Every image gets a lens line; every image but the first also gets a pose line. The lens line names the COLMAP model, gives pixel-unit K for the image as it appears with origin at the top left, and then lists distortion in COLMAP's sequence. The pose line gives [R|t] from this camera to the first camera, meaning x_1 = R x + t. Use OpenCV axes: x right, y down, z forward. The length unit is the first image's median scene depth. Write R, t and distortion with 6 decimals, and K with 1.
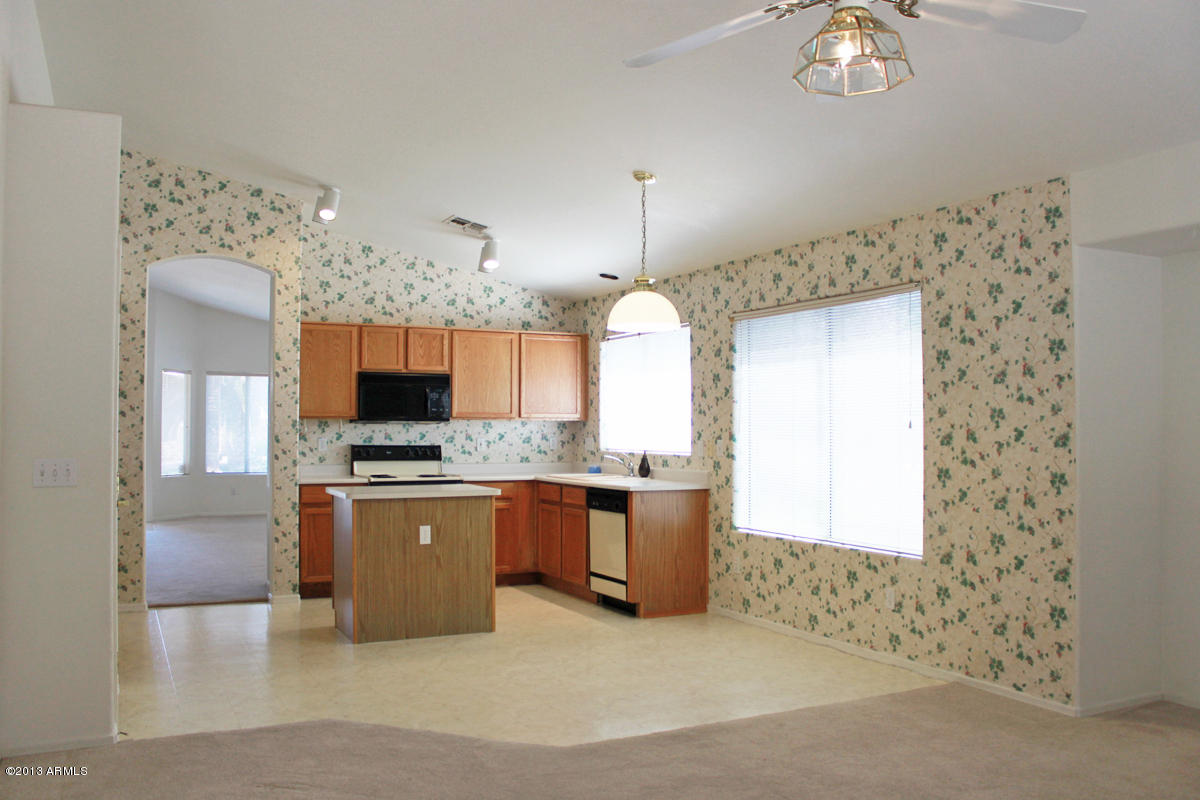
lens RADIAL K [[1006.2, 0, 607.3], [0, 1006.2, 395.4], [0, 0, 1]] dist [-0.167238, 0.150402]
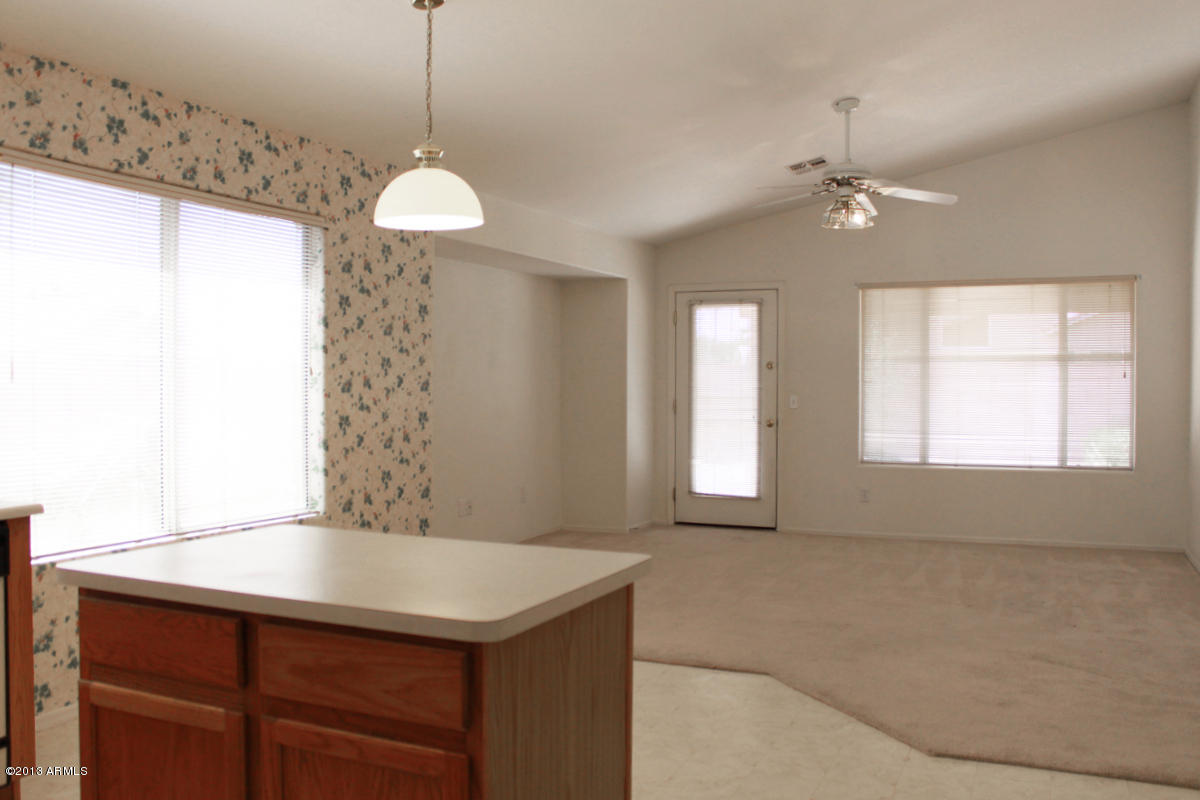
lens RADIAL K [[1006.2, 0, 607.3], [0, 1006.2, 395.4], [0, 0, 1]] dist [-0.167238, 0.150402]
pose [[-0.626067, -0.011624, 0.779683, -1.415866], [-0.026373, 0.999632, -0.006274, 0.125114], [-0.779324, -0.024491, -0.626143, 3.360700]]
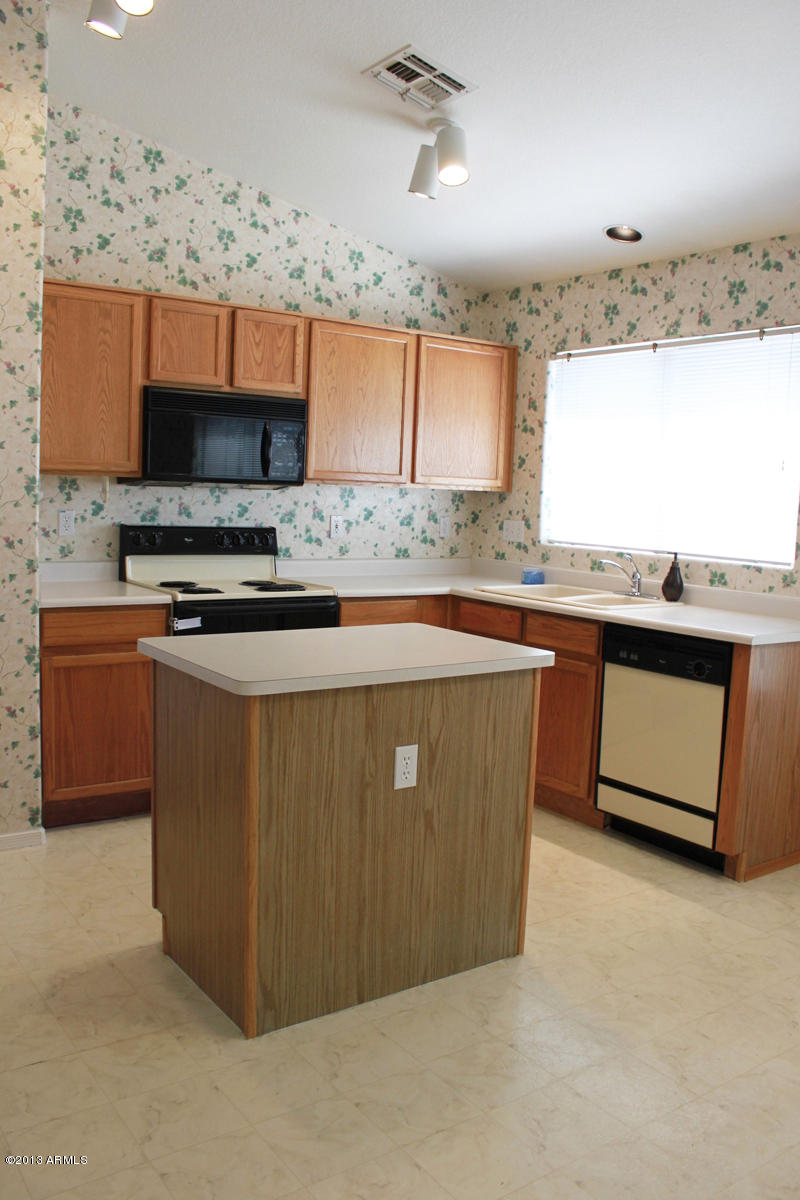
lens RADIAL K [[1006.2, 0, 400.0], [0, 1006.2, 600.0], [0, 0, 1]] dist [-0.167238, 0.150402]
pose [[0.988626, 0.021266, 0.148881, -0.183470], [-0.042278, 0.989329, 0.139428, 0.008794], [-0.144327, -0.144136, 0.978976, 0.440272]]
